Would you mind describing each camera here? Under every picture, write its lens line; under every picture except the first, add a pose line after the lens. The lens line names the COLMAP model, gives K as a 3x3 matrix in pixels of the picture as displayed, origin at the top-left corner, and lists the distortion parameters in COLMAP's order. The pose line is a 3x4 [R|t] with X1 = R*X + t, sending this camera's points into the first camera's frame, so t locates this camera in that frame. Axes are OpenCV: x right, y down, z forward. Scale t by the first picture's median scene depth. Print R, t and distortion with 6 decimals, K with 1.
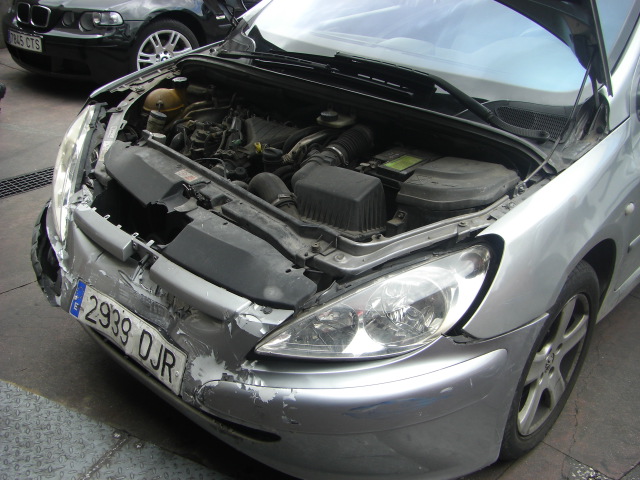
lens RADIAL K [[715.6, 0, 319.7], [0, 715.6, 239.1], [0, 0, 1]] dist [-0.139357, 0.000000]
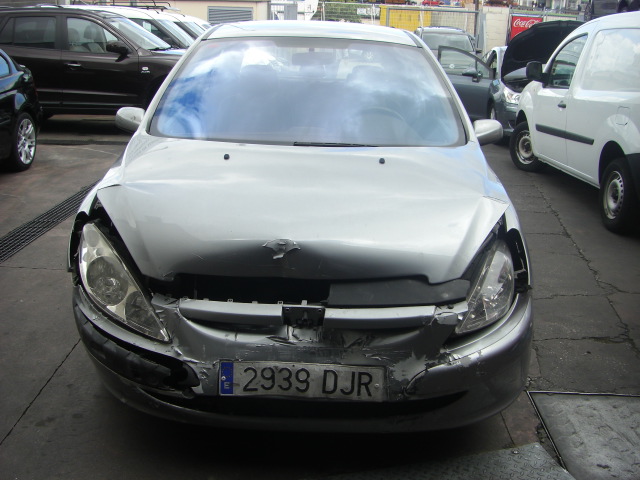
lens RADIAL K [[715.6, 0, 319.1], [0, 715.6, 234.4], [0, 0, 1]] dist [-0.139357, 0.000000]
pose [[0.754049, -0.206089, 0.623648, -0.959951], [0.285377, 0.957992, -0.028473, -0.064641], [-0.591582, 0.199445, 0.781187, -0.012105]]
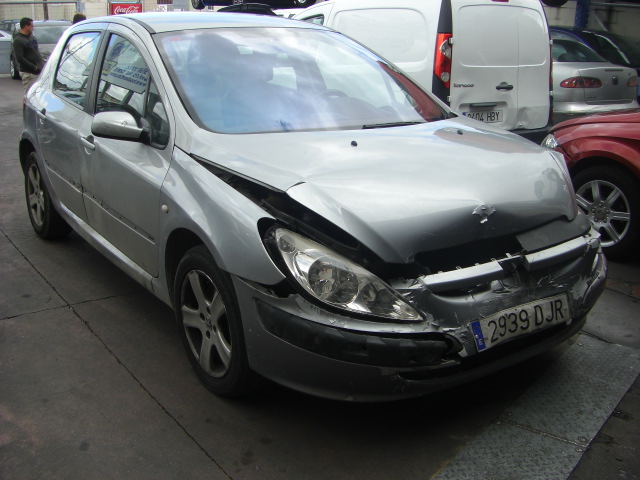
lens RADIAL K [[715.6, 0, 317.7], [0, 715.6, 239.9], [0, 0, 1]] dist [-0.139357, 0.000000]
pose [[0.231510, -0.324122, 0.917250, -1.616361], [0.416702, 0.885029, 0.207563, -0.475612], [-0.879069, 0.334167, 0.339955, 0.831644]]
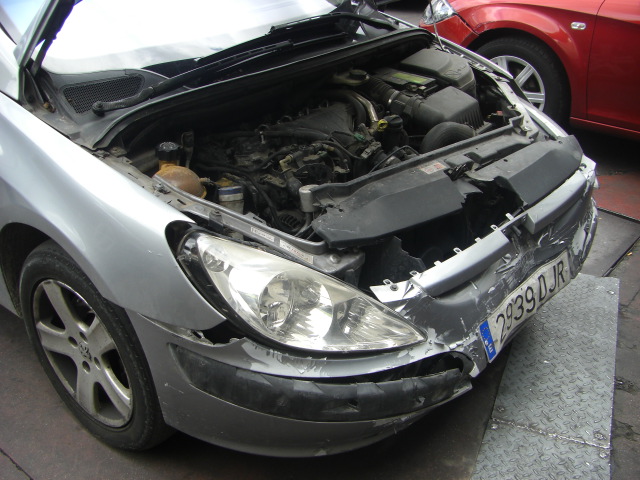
lens RADIAL K [[715.6, 0, 302.4], [0, 715.6, 236.9], [0, 0, 1]] dist [-0.139357, 0.000000]
pose [[-0.025907, -0.523048, 0.851909, -1.113051], [0.413208, 0.770384, 0.485560, -0.590796], [-0.910268, 0.364595, 0.196169, 1.070824]]
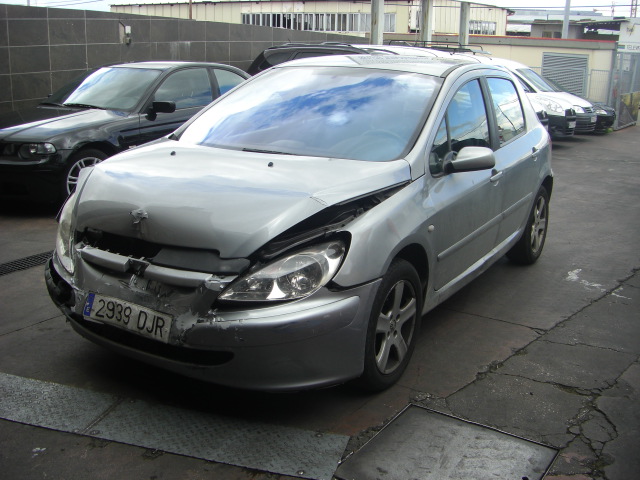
lens RADIAL K [[715.6, 0, 318.8], [0, 715.6, 241.4], [0, 0, 1]] dist [-0.139357, 0.000000]
pose [[0.984591, -0.056388, 0.165535, -0.104847], [0.086426, 0.979808, -0.180298, 0.292362], [-0.152026, 0.191826, 0.969583, -0.640423]]
